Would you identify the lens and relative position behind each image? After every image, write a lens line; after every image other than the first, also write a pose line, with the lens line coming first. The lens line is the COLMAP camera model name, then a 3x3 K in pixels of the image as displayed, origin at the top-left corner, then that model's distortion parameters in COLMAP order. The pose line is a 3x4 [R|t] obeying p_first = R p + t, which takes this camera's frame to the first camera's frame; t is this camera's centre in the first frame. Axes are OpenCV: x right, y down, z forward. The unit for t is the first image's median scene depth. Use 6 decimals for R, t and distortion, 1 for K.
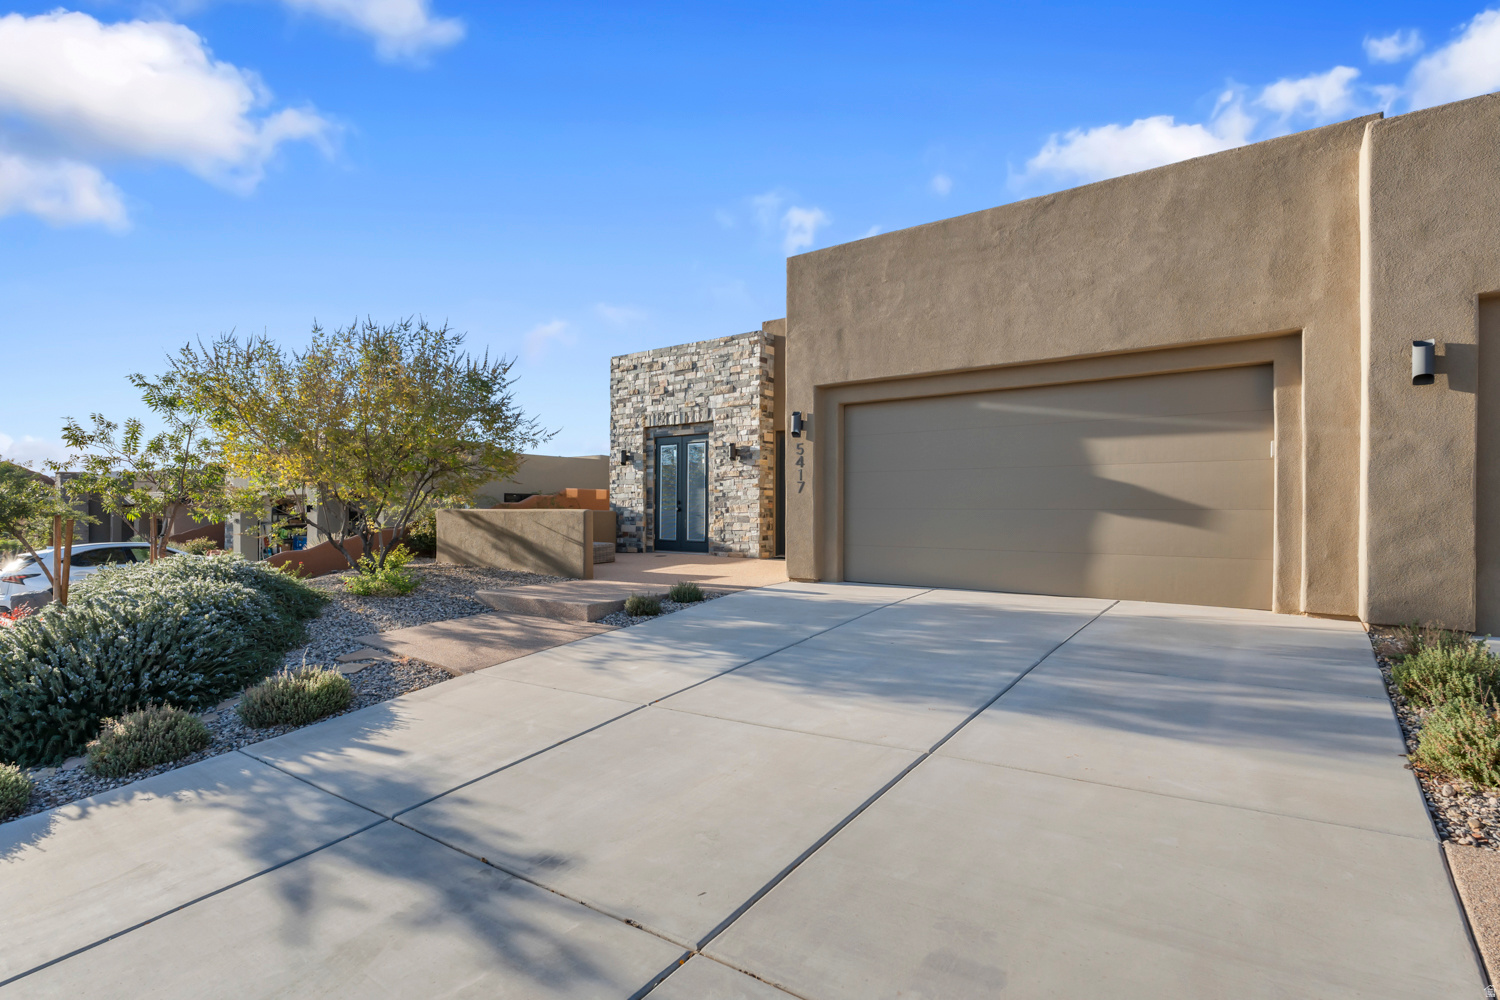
lens RADIAL K [[739.4, 0, 743.5], [0, 739.4, 494.8], [0, 0, 1]] dist [-0.000694, -0.000471]
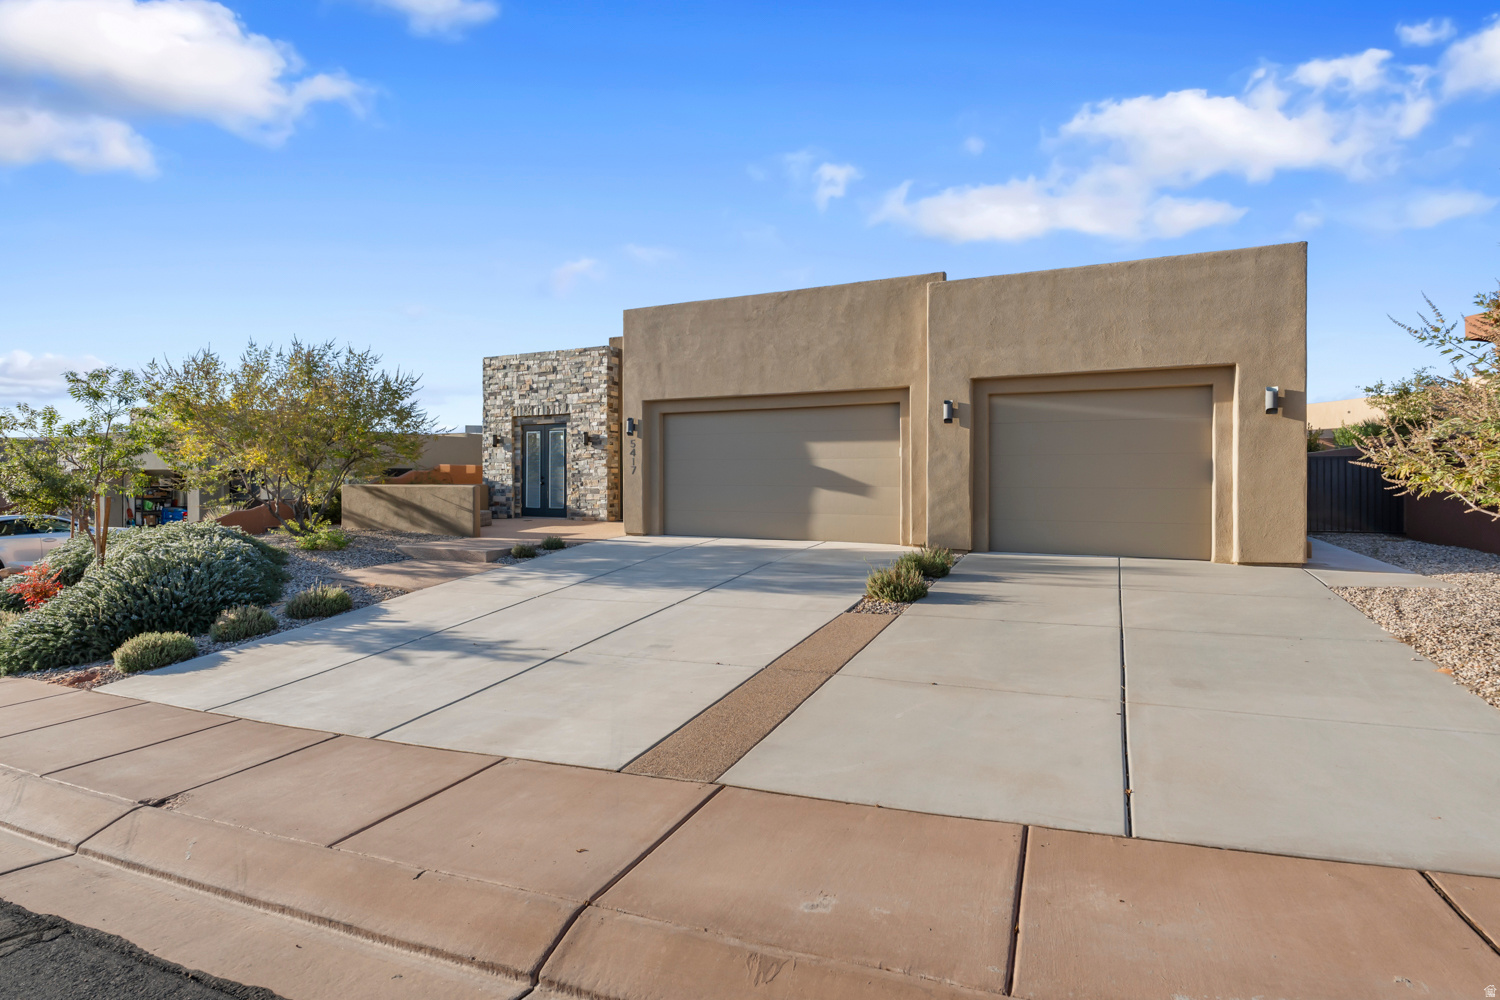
lens RADIAL K [[739.4, 0, 743.5], [0, 739.4, 494.8], [0, 0, 1]] dist [-0.000694, -0.000471]
pose [[0.981611, -0.005711, 0.190809, 0.010481], [-0.002726, 0.999031, 0.043927, -0.022698], [-0.190875, -0.043639, 0.980644, -0.399259]]
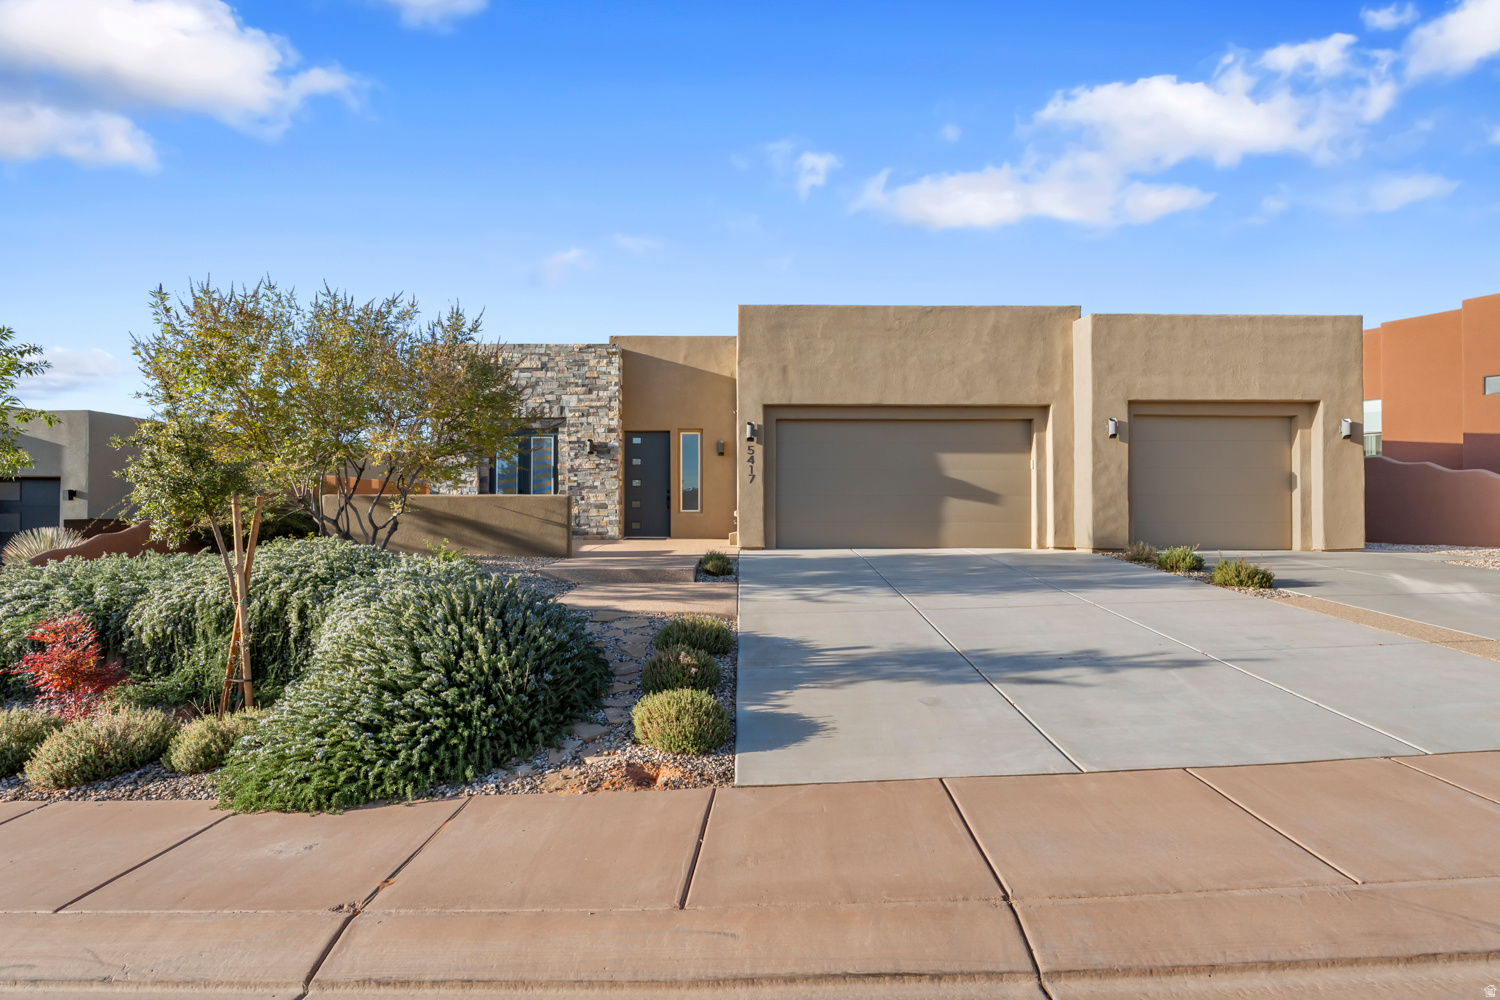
lens RADIAL K [[694.0, 0, 750.0], [0, 694.0, 500.0], [0, 0, 1]] dist [-0.003997, -0.000206]
pose [[0.794702, 0.002476, 0.606995, -0.583686], [-0.011278, 0.999879, 0.010687, 0.011844], [-0.606895, -0.015339, 0.794634, 0.002141]]
